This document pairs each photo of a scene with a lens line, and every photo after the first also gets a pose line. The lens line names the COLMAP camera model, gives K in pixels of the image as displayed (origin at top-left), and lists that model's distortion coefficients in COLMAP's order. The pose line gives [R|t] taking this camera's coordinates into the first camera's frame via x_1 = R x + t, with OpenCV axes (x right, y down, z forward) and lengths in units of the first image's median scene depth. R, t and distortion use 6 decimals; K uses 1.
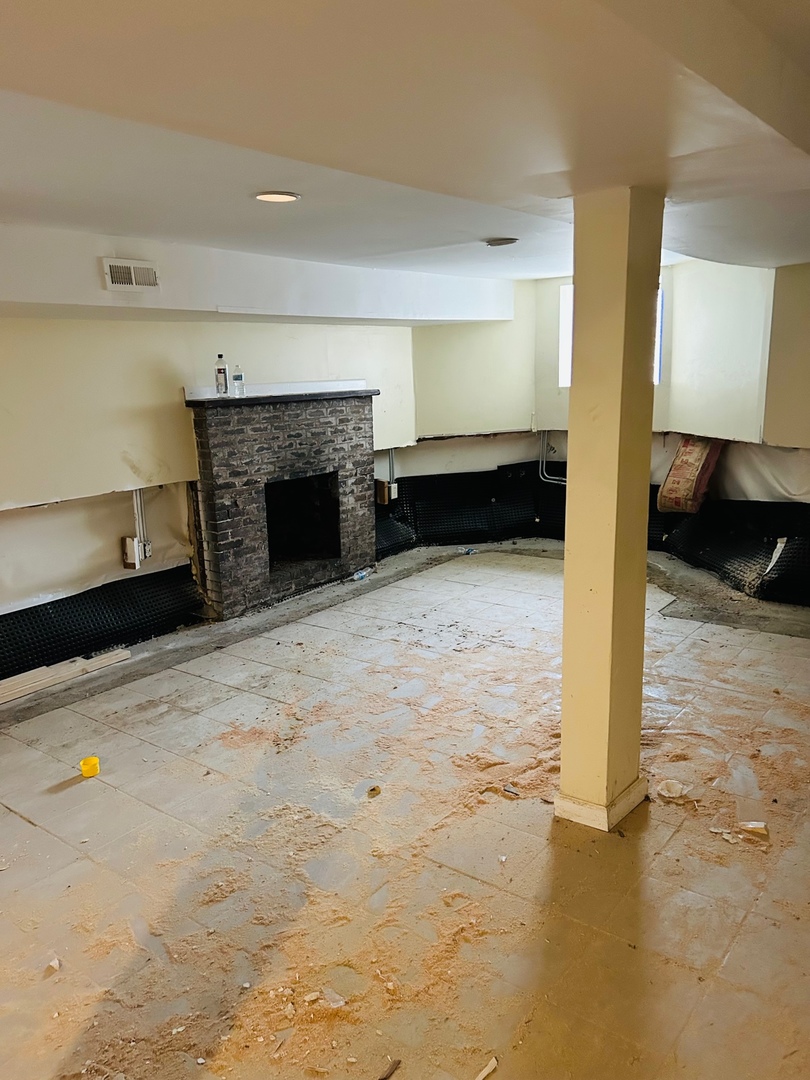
lens RADIAL K [[785.4, 0, 405.0], [0, 785.4, 540.0], [0, 0, 1]] dist [0.042266, -0.005678]
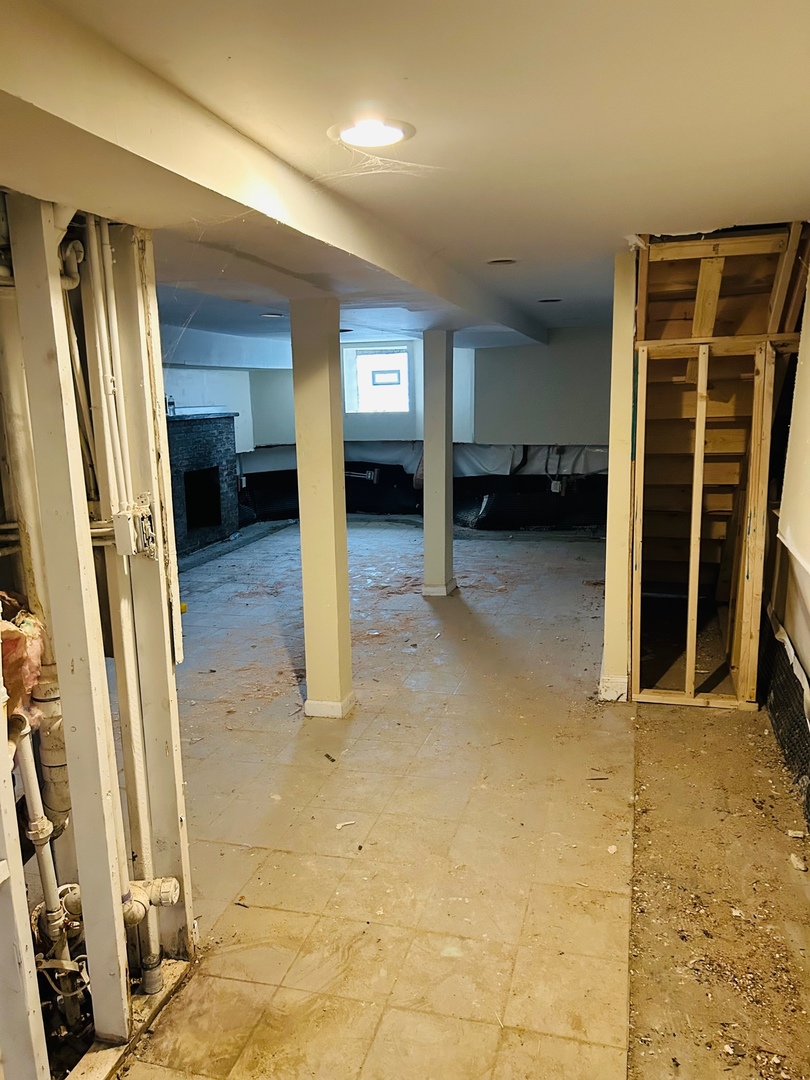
lens RADIAL K [[785.4, 0, 405.0], [0, 785.4, 540.0], [0, 0, 1]] dist [0.042266, -0.005678]
pose [[0.922229, -0.054238, 0.382822, -0.343325], [0.069855, 0.997192, -0.027000, 0.118762], [-0.380282, 0.051642, 0.923428, -0.516825]]
